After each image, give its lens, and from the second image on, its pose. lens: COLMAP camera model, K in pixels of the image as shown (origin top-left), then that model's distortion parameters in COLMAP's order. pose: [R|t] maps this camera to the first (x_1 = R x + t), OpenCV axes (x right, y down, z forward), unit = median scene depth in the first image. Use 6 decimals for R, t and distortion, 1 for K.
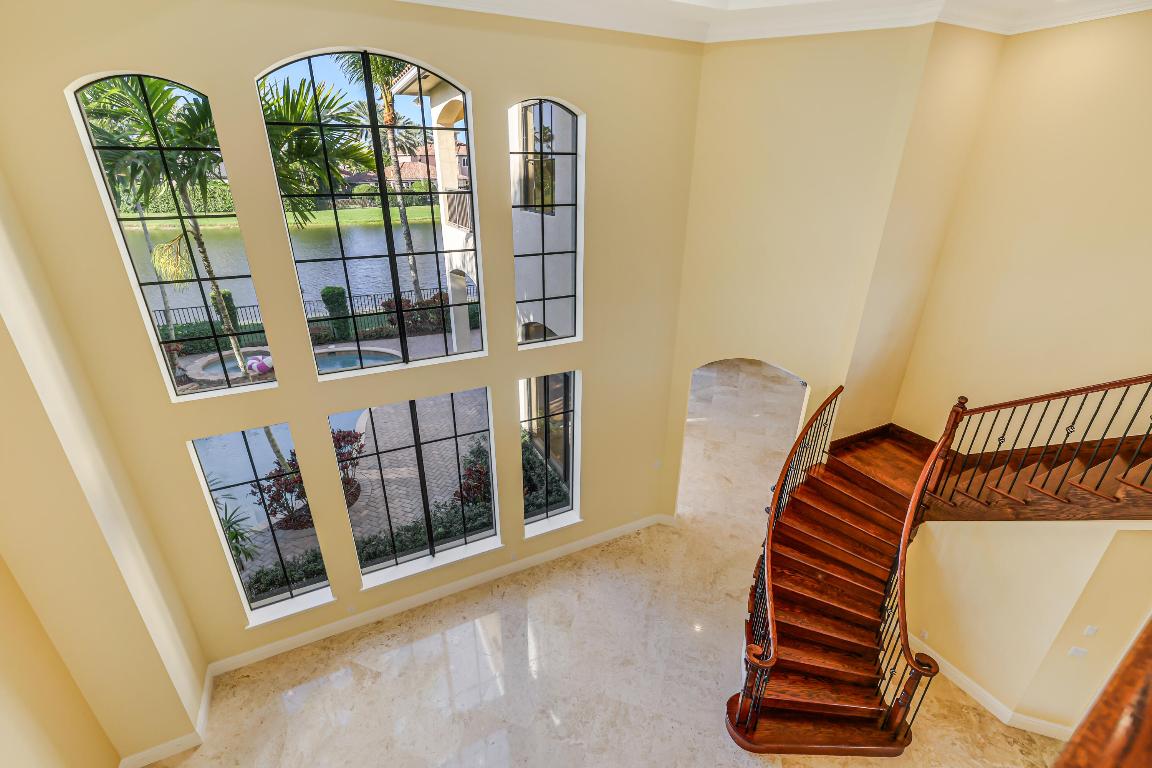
lens RADIAL K [[490.5, 0, 563.7], [0, 490.5, 375.6], [0, 0, 1]] dist [-0.000427, -0.000385]
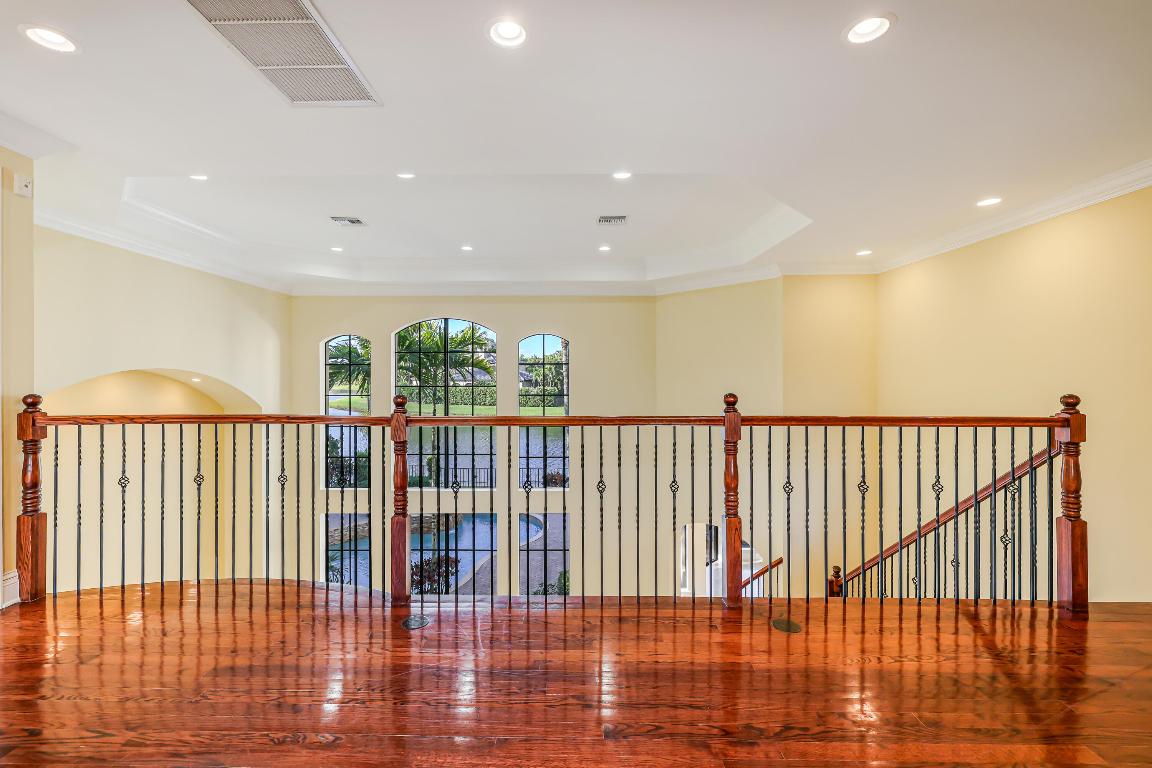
lens RADIAL K [[490.5, 0, 563.7], [0, 490.5, 375.6], [0, 0, 1]] dist [-0.000427, -0.000385]
pose [[0.898243, -0.004883, -0.439472, 0.432690], [-0.165337, 0.922729, -0.348187, 0.078858], [0.407214, 0.385417, 0.828028, -0.173907]]
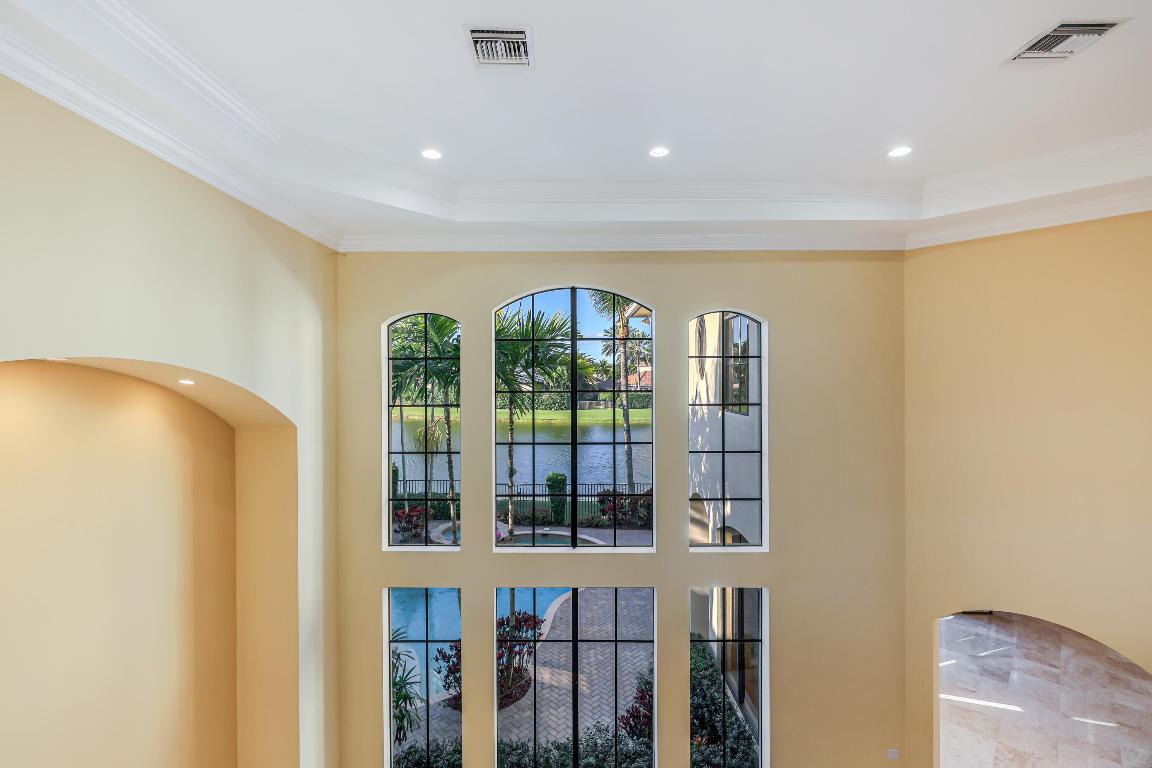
lens RADIAL K [[490.5, 0, 563.7], [0, 490.5, 375.6], [0, 0, 1]] dist [-0.000427, -0.000385]
pose [[0.897233, -0.006986, -0.441503, 0.065124], [-0.165699, 0.921476, -0.351319, 0.003867], [0.409289, 0.388372, 0.825621, 0.009178]]
